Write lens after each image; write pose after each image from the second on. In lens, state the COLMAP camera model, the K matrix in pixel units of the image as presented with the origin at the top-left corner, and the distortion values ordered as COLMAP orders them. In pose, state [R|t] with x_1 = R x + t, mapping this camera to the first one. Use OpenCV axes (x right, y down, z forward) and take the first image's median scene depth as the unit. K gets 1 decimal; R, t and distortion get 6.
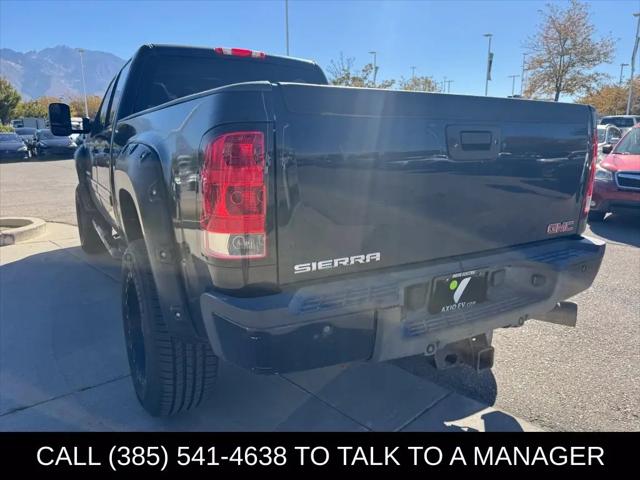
lens RADIAL K [[473.3, 0, 320.0], [0, 473.3, 240.0], [0, 0, 1]] dist [0.039600, 0.000958]
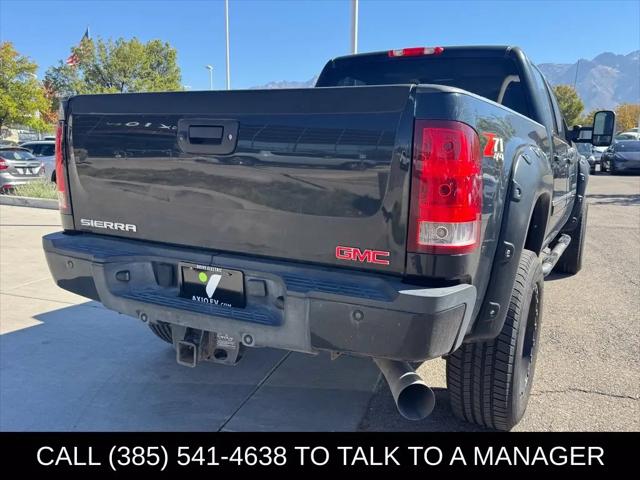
lens RADIAL K [[590.6, 0, 320.0], [0, 590.6, 240.0], [0, 0, 1]] dist [0.066270, -0.001047]
pose [[0.497546, 0.147246, -0.854849, 1.442335], [-0.203817, 0.977742, 0.049787, -0.093873], [0.843153, 0.149462, 0.516483, 0.538507]]
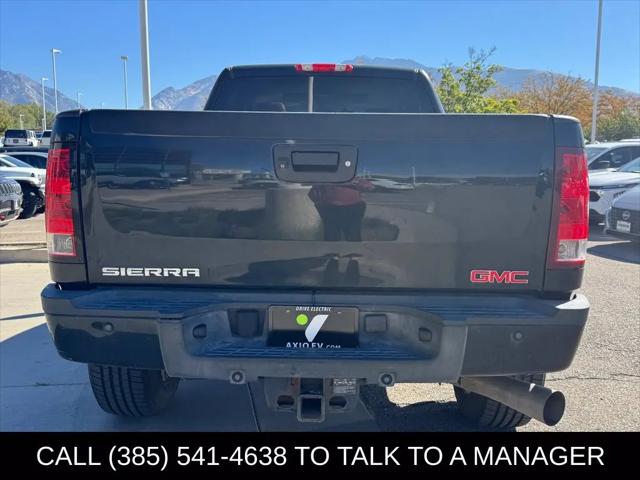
lens RADIAL K [[643.1, 0, 320.0], [0, 643.1, 240.0], [0, 0, 1]] dist [0.162814, -0.322330]
pose [[0.844238, 0.073241, -0.530940, 0.929142], [-0.121790, 0.990920, -0.056963, 0.010925], [0.521947, 0.112753, 0.845493, -0.030133]]
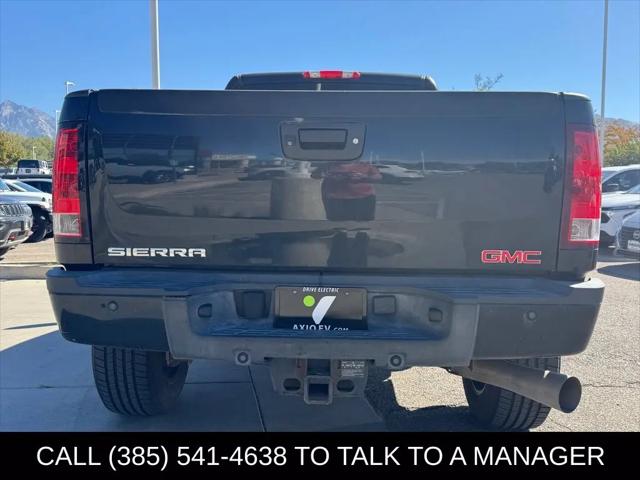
lens RADIAL K [[642.7, 0, 314.6], [0, 642.7, 236.5], [0, 0, 1]] dist [0.161806, -0.334648]
pose [[0.833669, 0.042983, -0.550589, 0.925090], [-0.124494, 0.985932, -0.111531, 0.106859], [0.538050, 0.161525, 0.827292, -0.002267]]
